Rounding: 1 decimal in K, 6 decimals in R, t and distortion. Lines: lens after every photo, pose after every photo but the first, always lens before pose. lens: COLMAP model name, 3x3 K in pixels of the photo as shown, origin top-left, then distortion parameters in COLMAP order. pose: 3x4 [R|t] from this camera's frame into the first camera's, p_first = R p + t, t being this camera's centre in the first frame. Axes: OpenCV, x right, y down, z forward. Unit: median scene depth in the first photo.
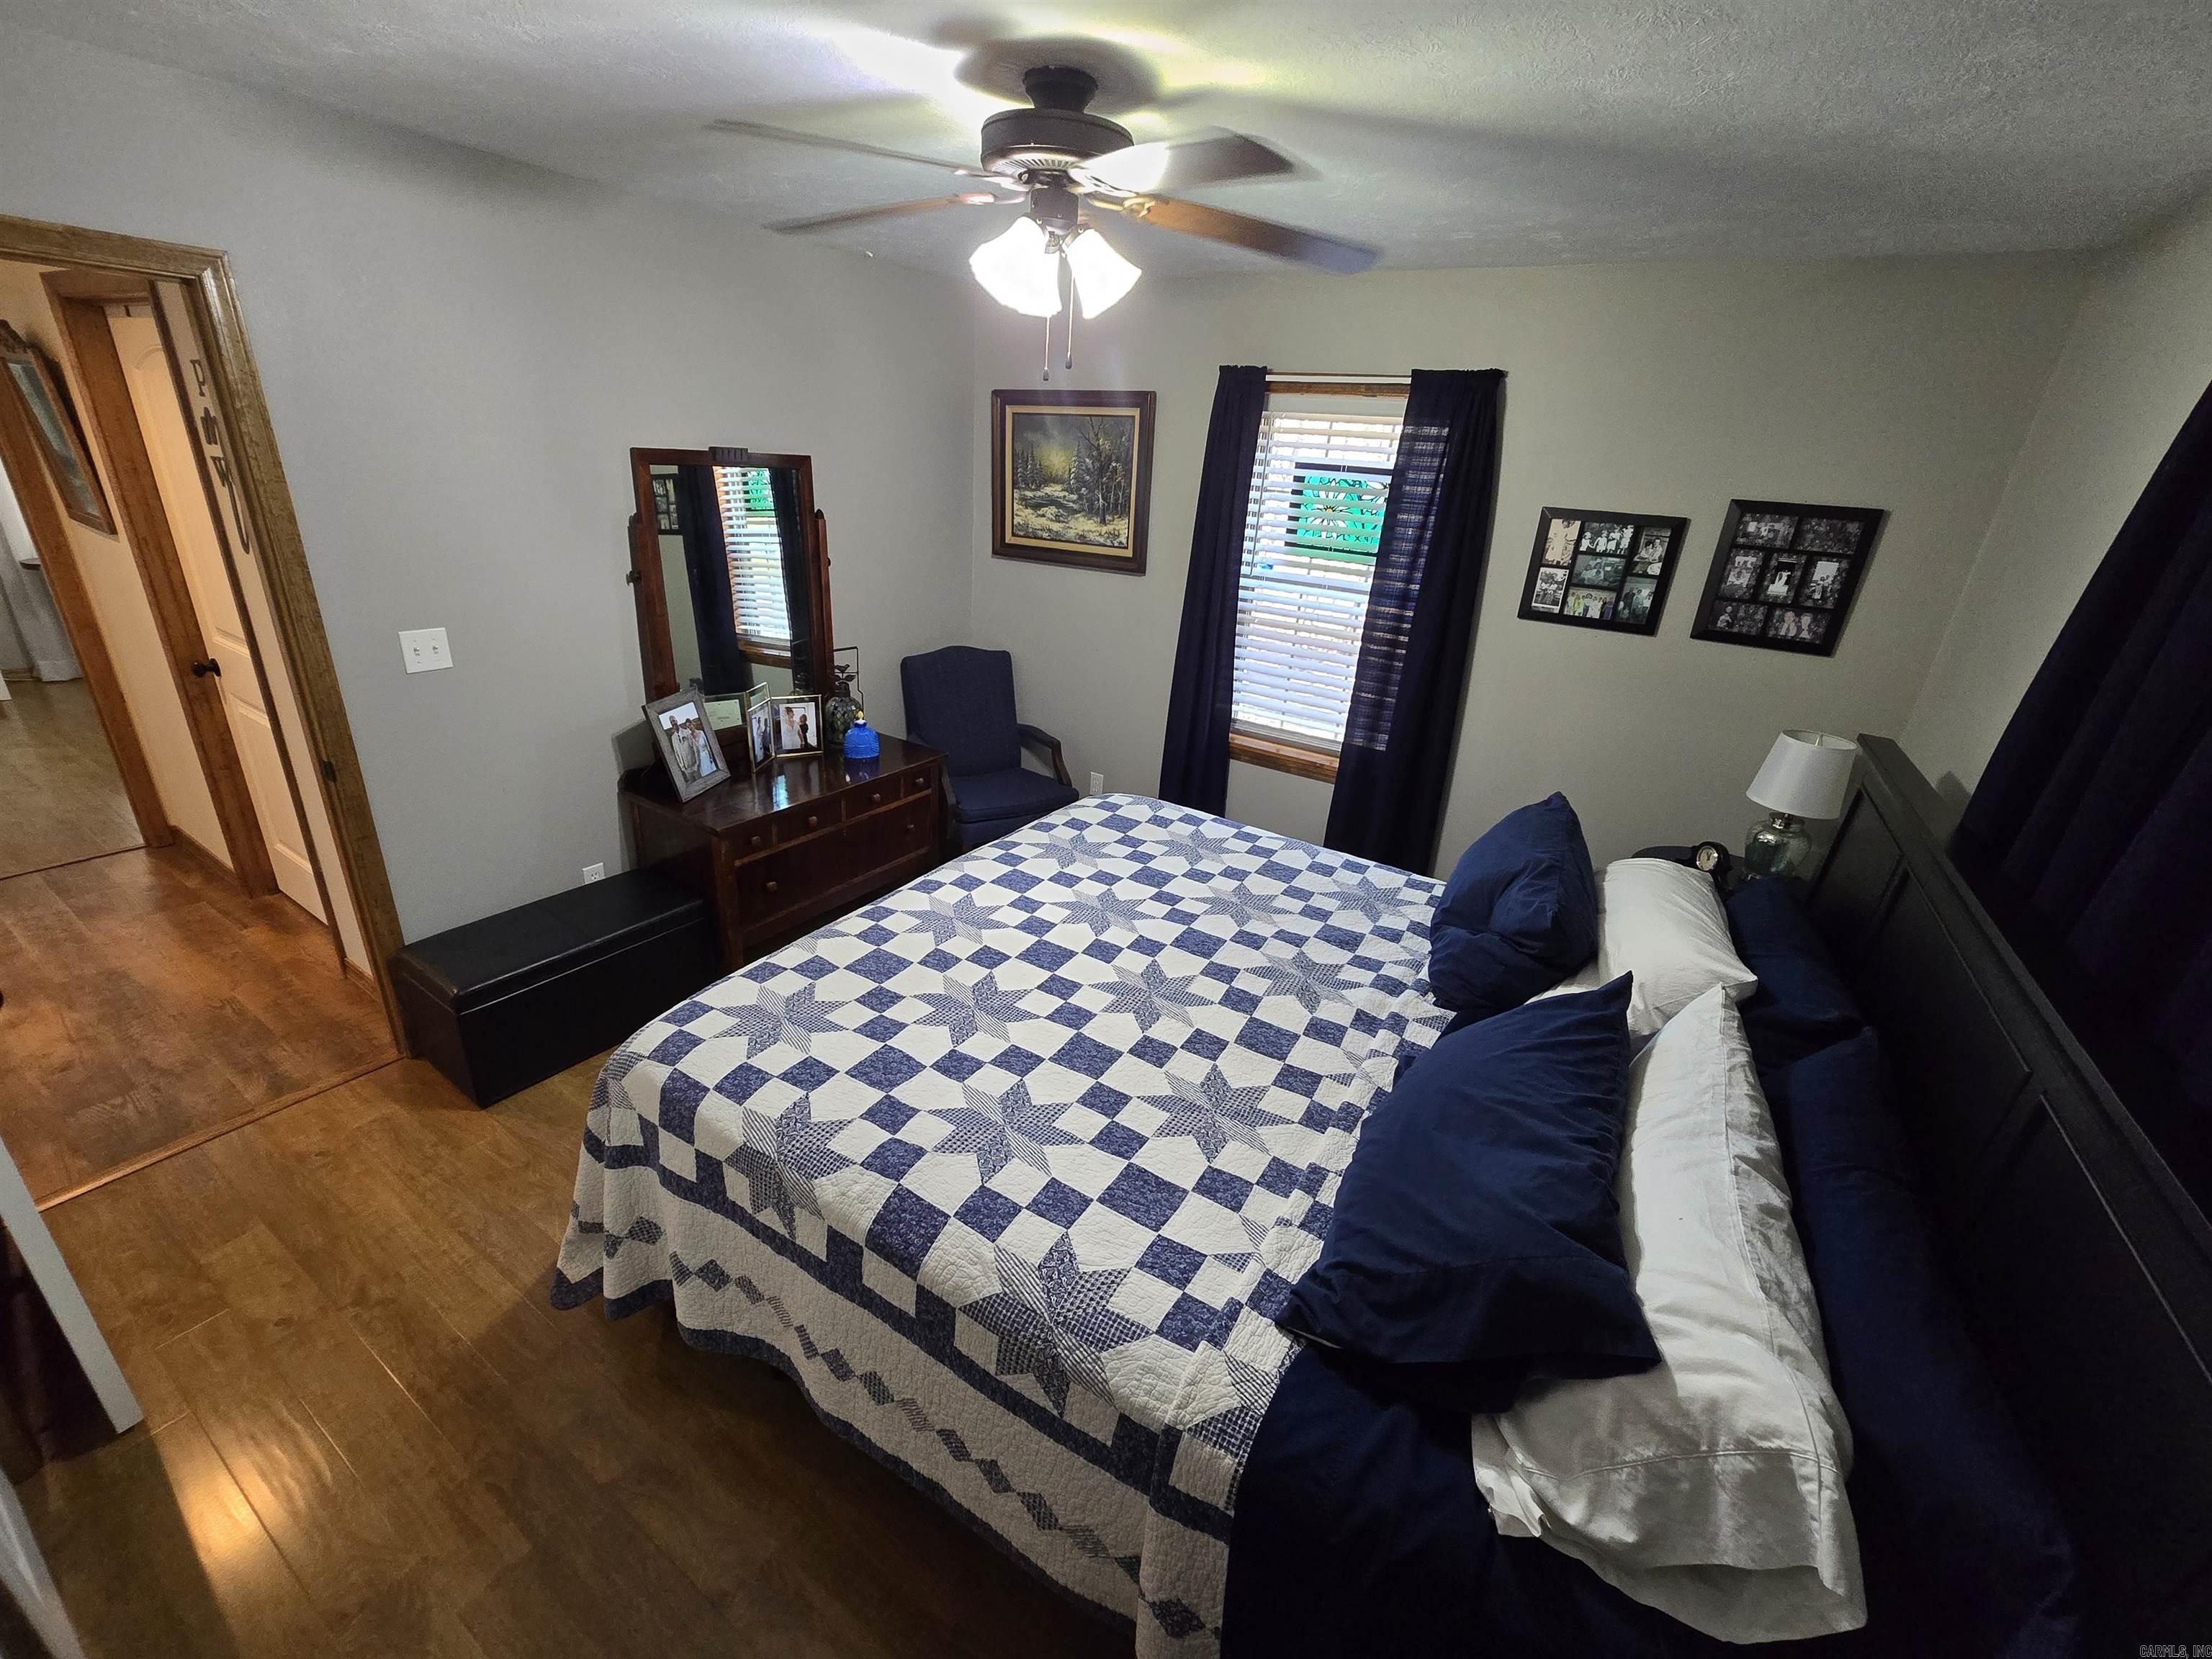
lens RADIAL K [[907.0, 0, 1094.4], [0, 907.0, 820.1], [0, 0, 1]] dist [-0.003000, 0.000237]
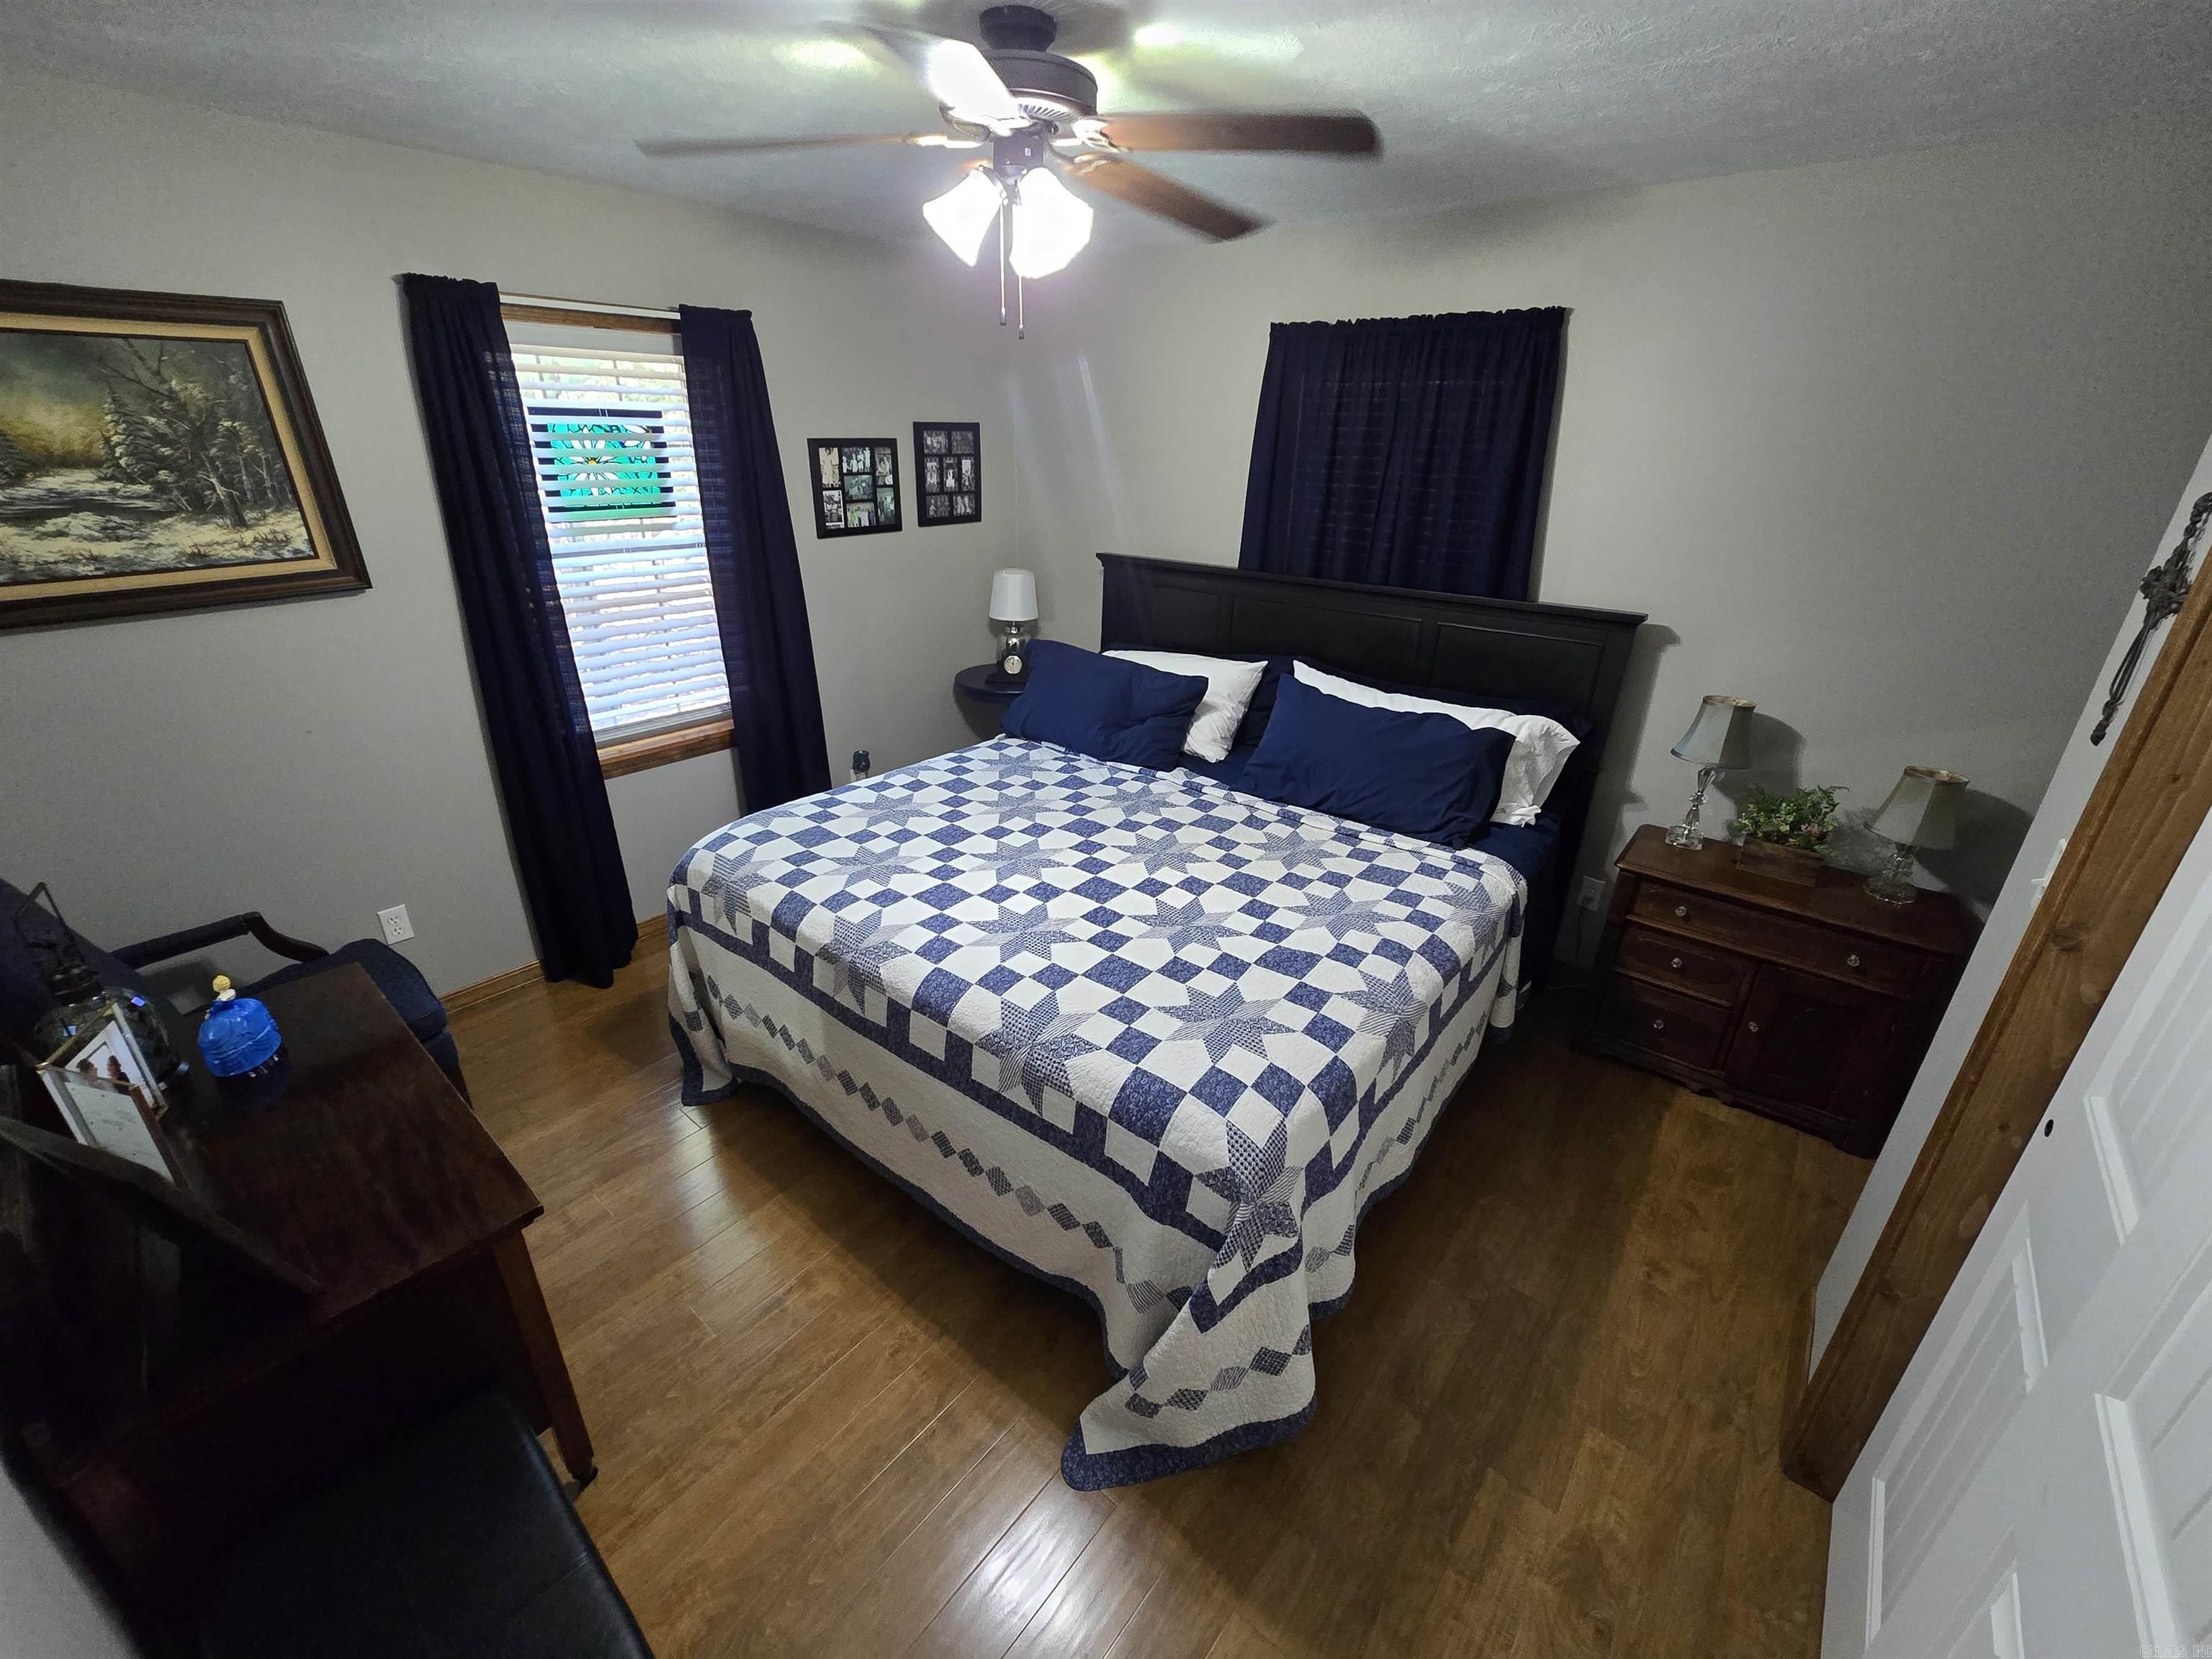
lens RADIAL K [[907.0, 0, 1094.4], [0, 907.0, 820.1], [0, 0, 1]] dist [-0.003000, 0.000237]
pose [[0.122340, -0.447504, 0.885874, -0.694104], [0.369228, 0.849034, 0.377904, -0.236254], [-0.921251, 0.280857, 0.269102, 0.495105]]
